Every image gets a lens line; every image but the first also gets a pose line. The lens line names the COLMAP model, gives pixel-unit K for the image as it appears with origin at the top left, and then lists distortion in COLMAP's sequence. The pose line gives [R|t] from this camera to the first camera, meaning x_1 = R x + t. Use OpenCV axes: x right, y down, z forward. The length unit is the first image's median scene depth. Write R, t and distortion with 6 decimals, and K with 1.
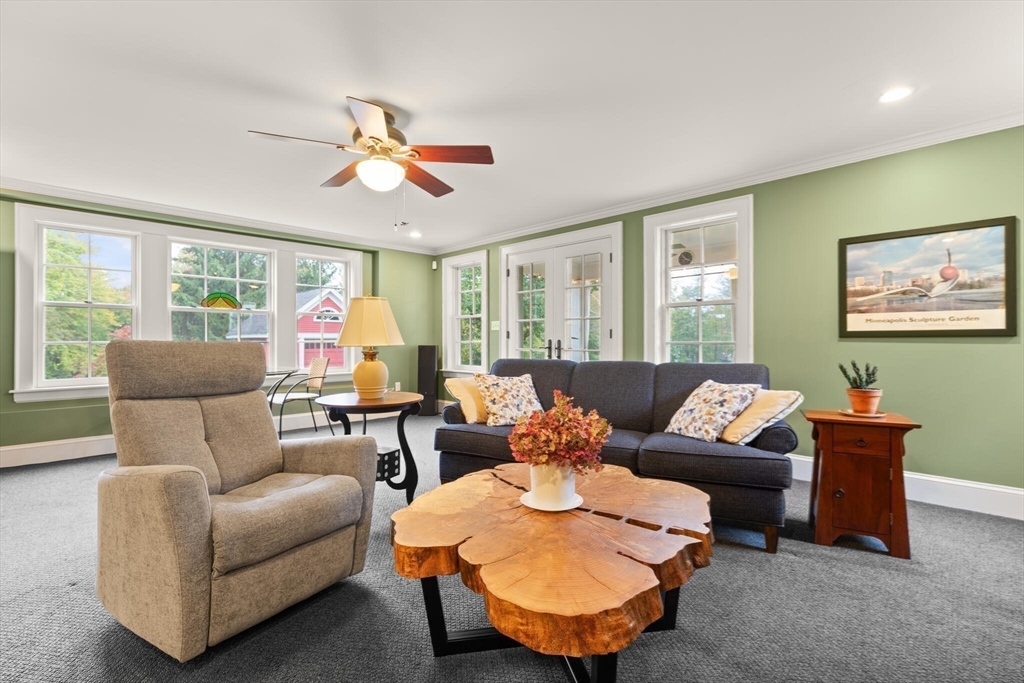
lens RADIAL K [[472.2, 0, 508.7], [0, 472.2, 341.8], [0, 0, 1]] dist [0.008940, -0.002339]
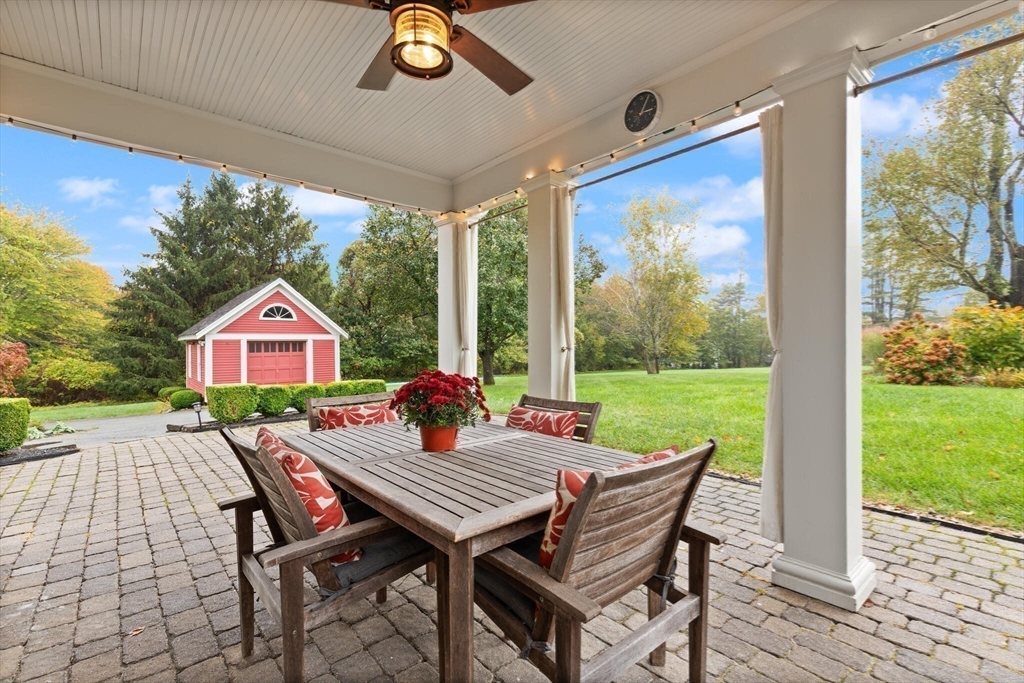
lens RADIAL K [[472.2, 0, 512.7], [0, 472.2, 343.1], [0, 0, 1]] dist [0.008940, -0.002339]
pose [[0.997482, -0.005168, -0.070734, 0.068397], [0.005012, 0.999985, -0.002387, 0.001829], [0.070745, 0.002026, 0.997492, 0.142613]]
